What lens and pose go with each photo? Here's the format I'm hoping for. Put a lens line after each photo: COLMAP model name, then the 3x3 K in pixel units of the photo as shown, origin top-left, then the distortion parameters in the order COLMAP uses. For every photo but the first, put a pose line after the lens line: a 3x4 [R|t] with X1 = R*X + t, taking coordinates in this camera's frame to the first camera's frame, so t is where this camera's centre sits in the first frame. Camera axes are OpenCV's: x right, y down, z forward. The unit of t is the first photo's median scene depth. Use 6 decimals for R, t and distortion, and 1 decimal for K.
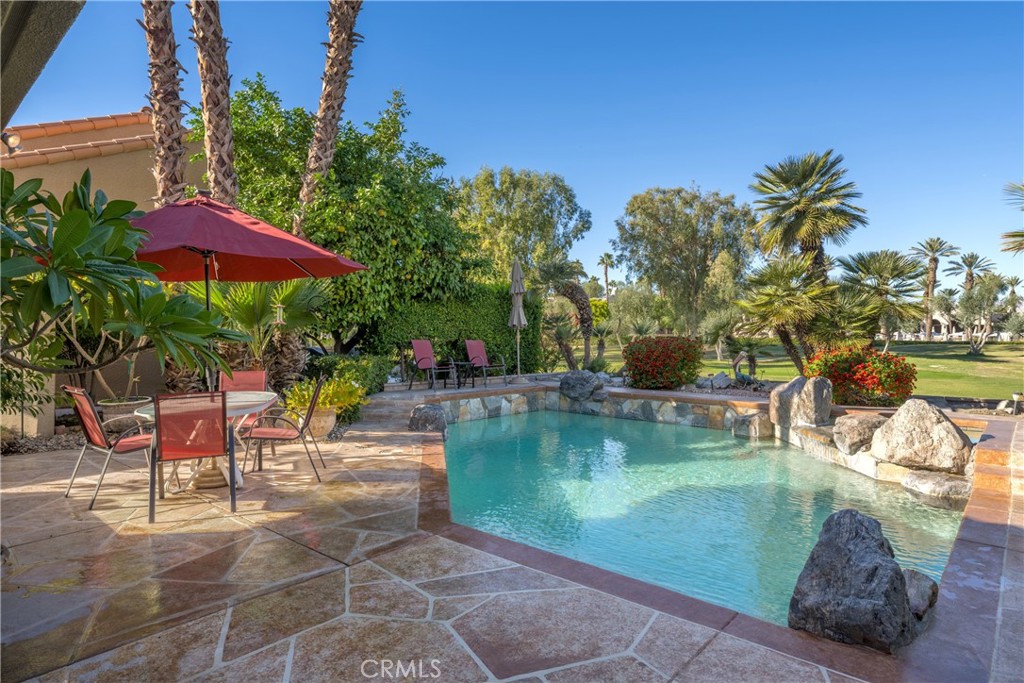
lens RADIAL K [[585.0, 0, 512.3], [0, 585.0, 337.0], [0, 0, 1]] dist [-0.000543, -0.000233]
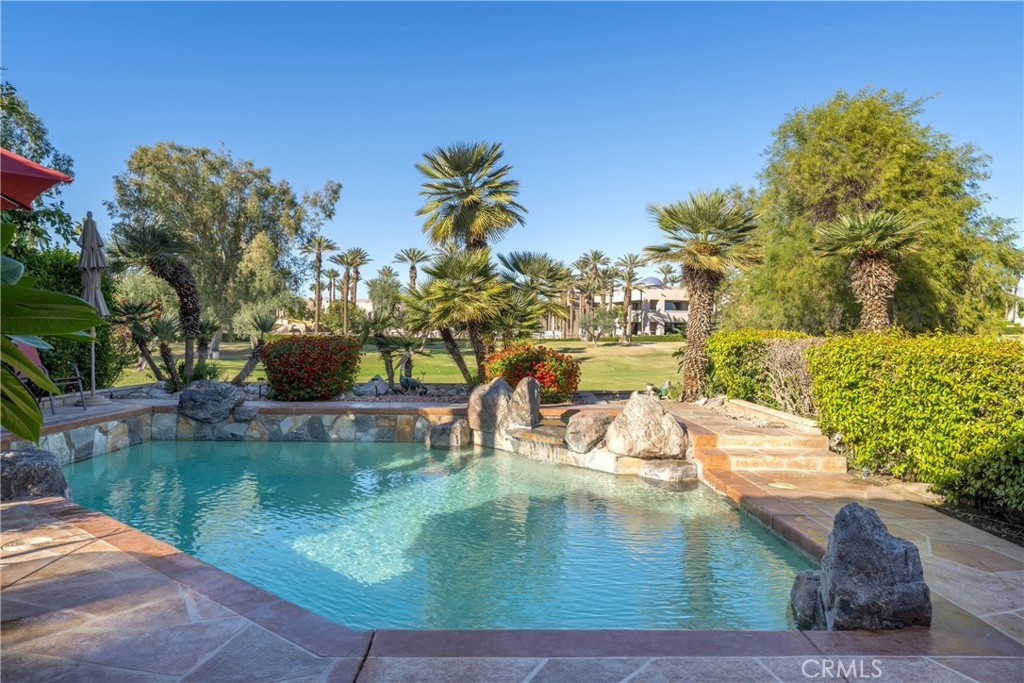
lens RADIAL K [[679.0, 0, 512.0], [0, 679.0, 341.5], [0, 0, 1]] dist [0.001233, 0.001076]
pose [[0.738226, -0.004151, 0.674541, -0.182933], [-0.003427, 0.999945, 0.009904, -0.001325], [-0.674545, -0.009623, 0.738171, 0.134470]]
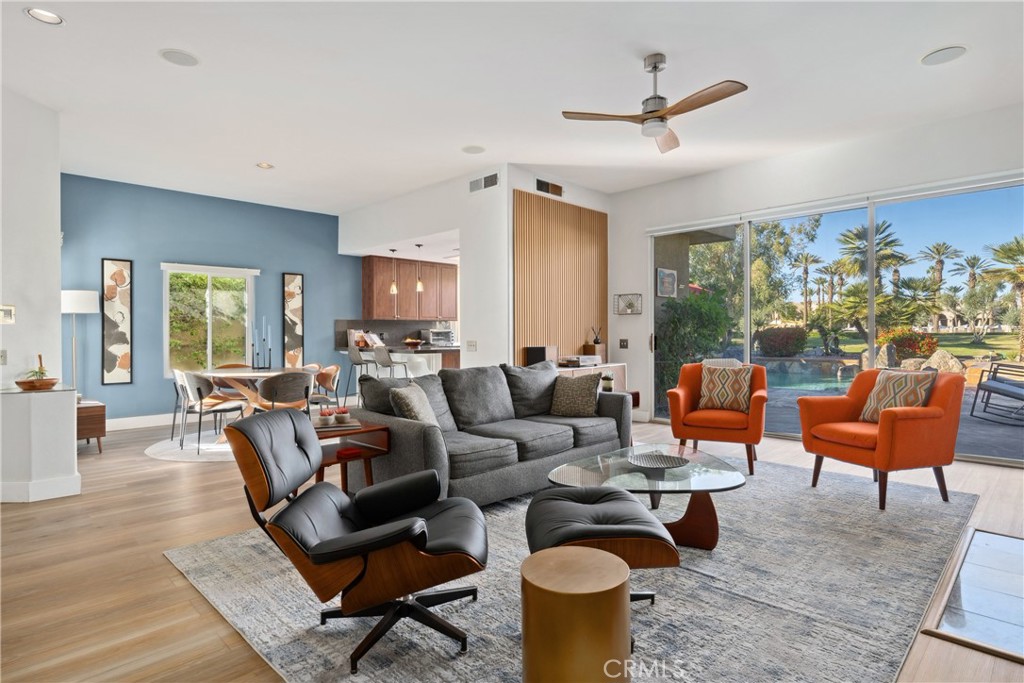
lens RADIAL K [[546.6, 0, 515.7], [0, 546.6, 332.9], [0, 0, 1]] dist [0.001082, 0.000019]
pose [[0.999318, -0.012627, -0.034708, -0.494327], [0.012439, 0.999907, -0.005612, 0.018492], [0.034776, 0.005177, 0.999382, -0.659556]]
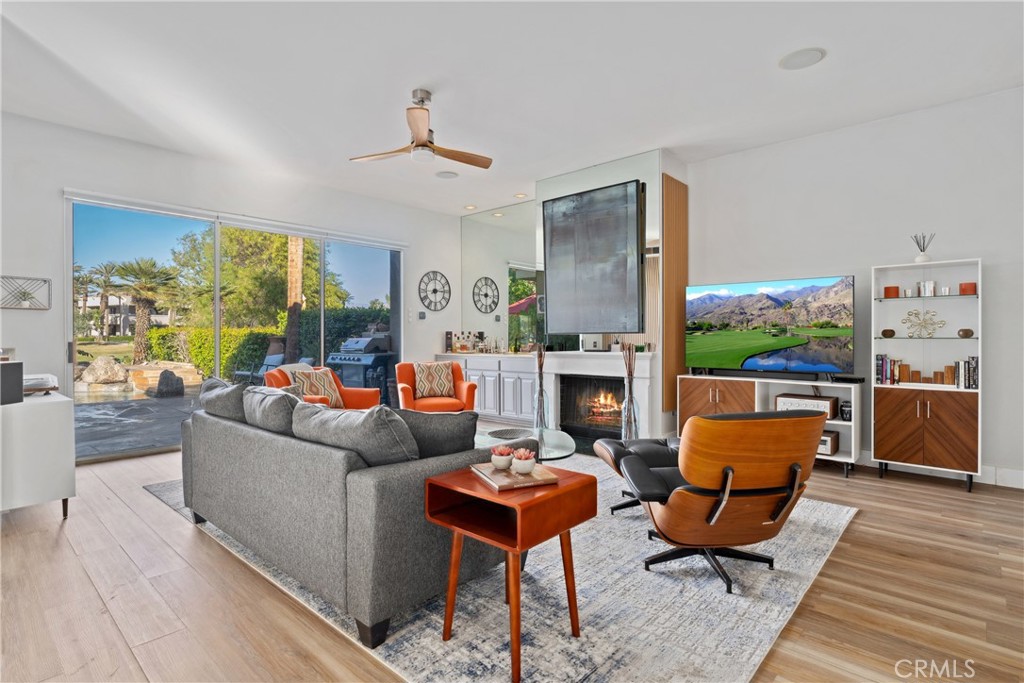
lens RADIAL K [[504.0, 0, 512.0], [0, 504.0, 341.5], [0, 0, 1]] dist [0.014248, 0.000343]
pose [[-0.011326, -0.014672, 0.999828, -0.786879], [0.007007, 0.999867, 0.014752, 0.015887], [-0.999911, 0.007173, -0.011221, -0.363140]]
